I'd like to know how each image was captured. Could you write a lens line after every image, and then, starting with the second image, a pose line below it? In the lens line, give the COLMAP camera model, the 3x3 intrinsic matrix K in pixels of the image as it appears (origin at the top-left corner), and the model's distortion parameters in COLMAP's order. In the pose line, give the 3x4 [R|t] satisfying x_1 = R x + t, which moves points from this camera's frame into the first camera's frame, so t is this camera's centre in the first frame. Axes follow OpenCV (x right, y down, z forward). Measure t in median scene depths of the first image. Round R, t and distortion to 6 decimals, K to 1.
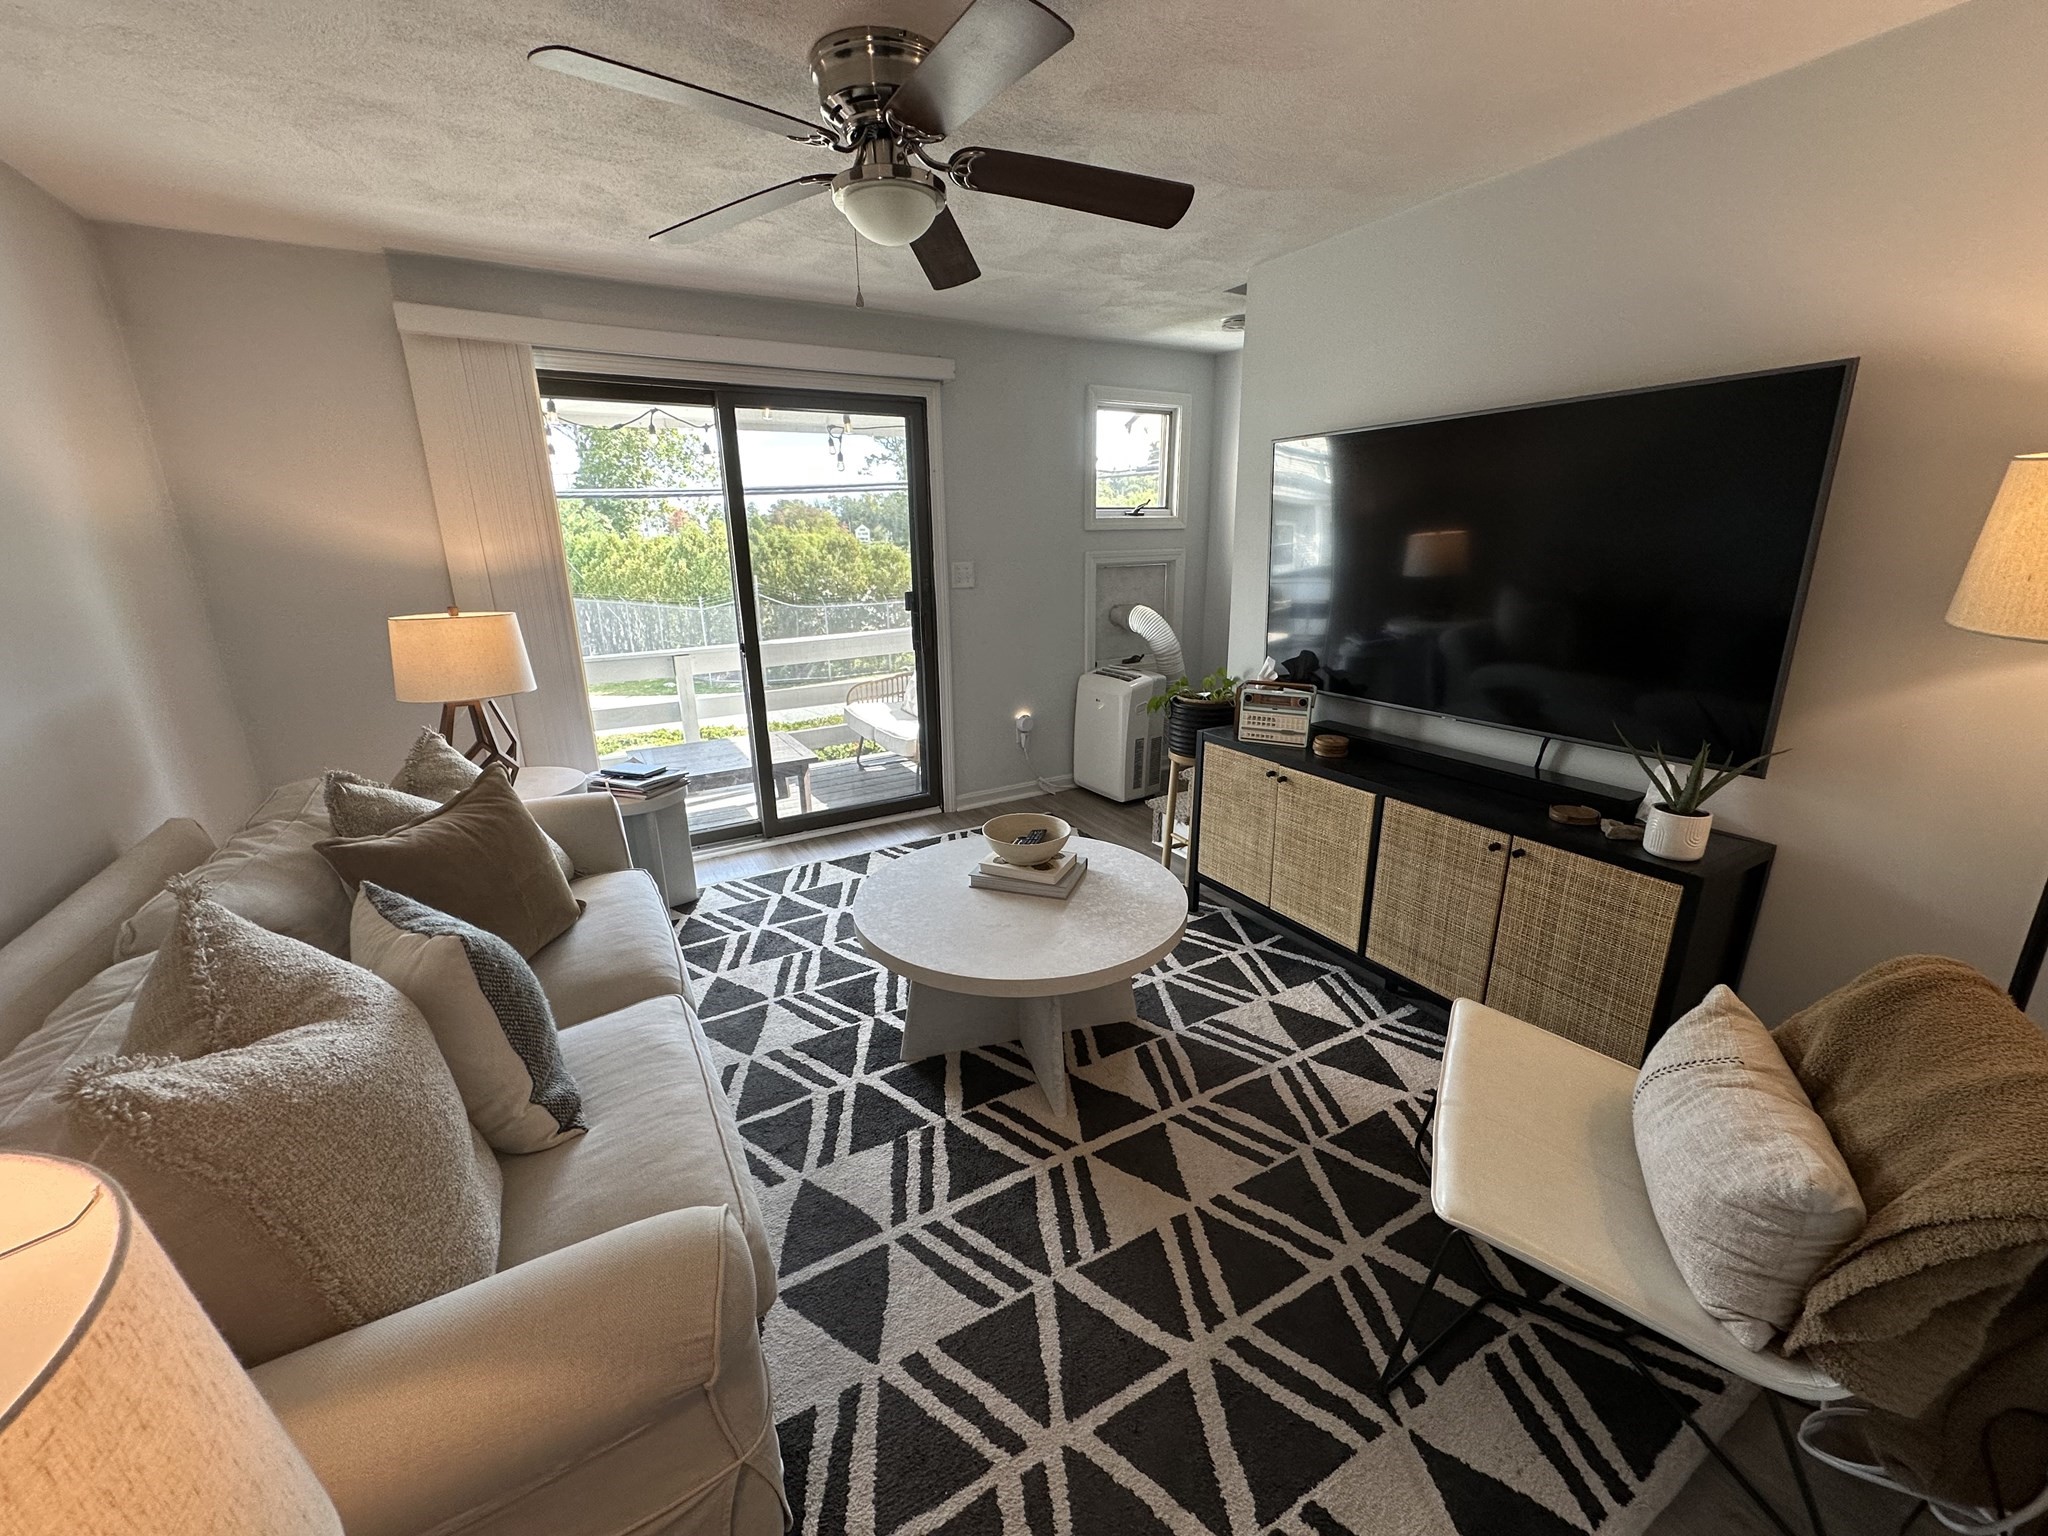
lens RADIAL K [[816.5, 0, 1025.8], [0, 816.5, 765.1], [0, 0, 1]] dist [-0.001533, -0.001037]
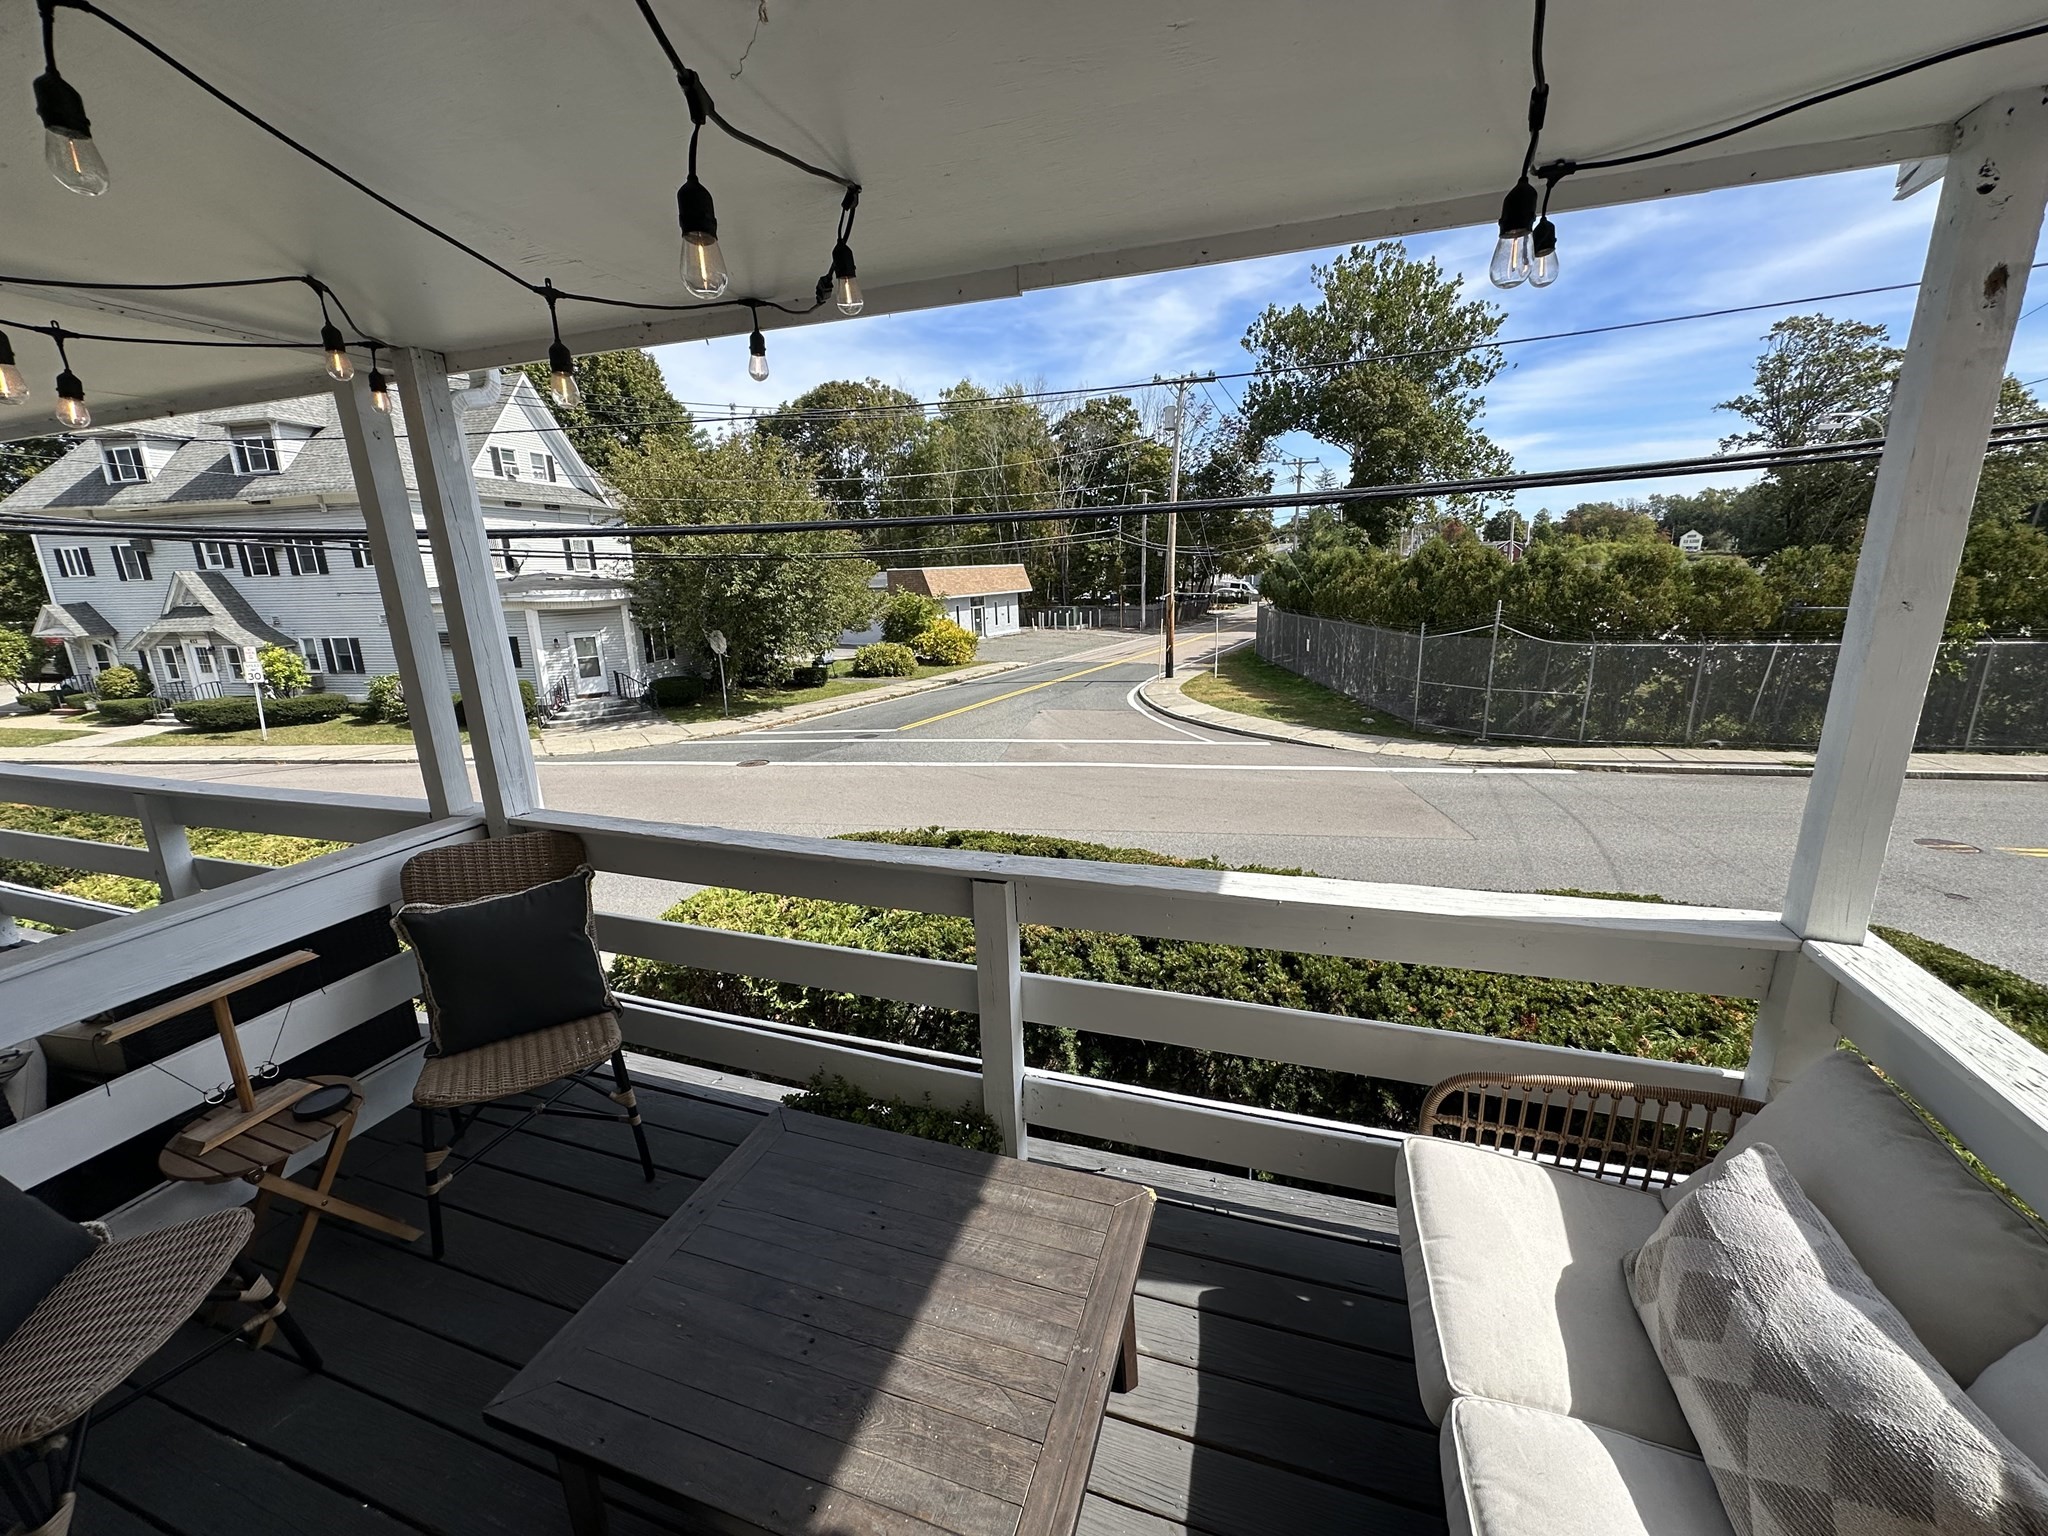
lens RADIAL K [[816.5, 0, 1013.8], [0, 816.5, 770.7], [0, 0, 1]] dist [-0.001533, -0.001037]
pose [[0.648747, 0.184502, -0.738299, -0.021676], [-0.190344, 0.978668, 0.077315, -0.037633], [0.736815, 0.090373, 0.670027, 0.125279]]
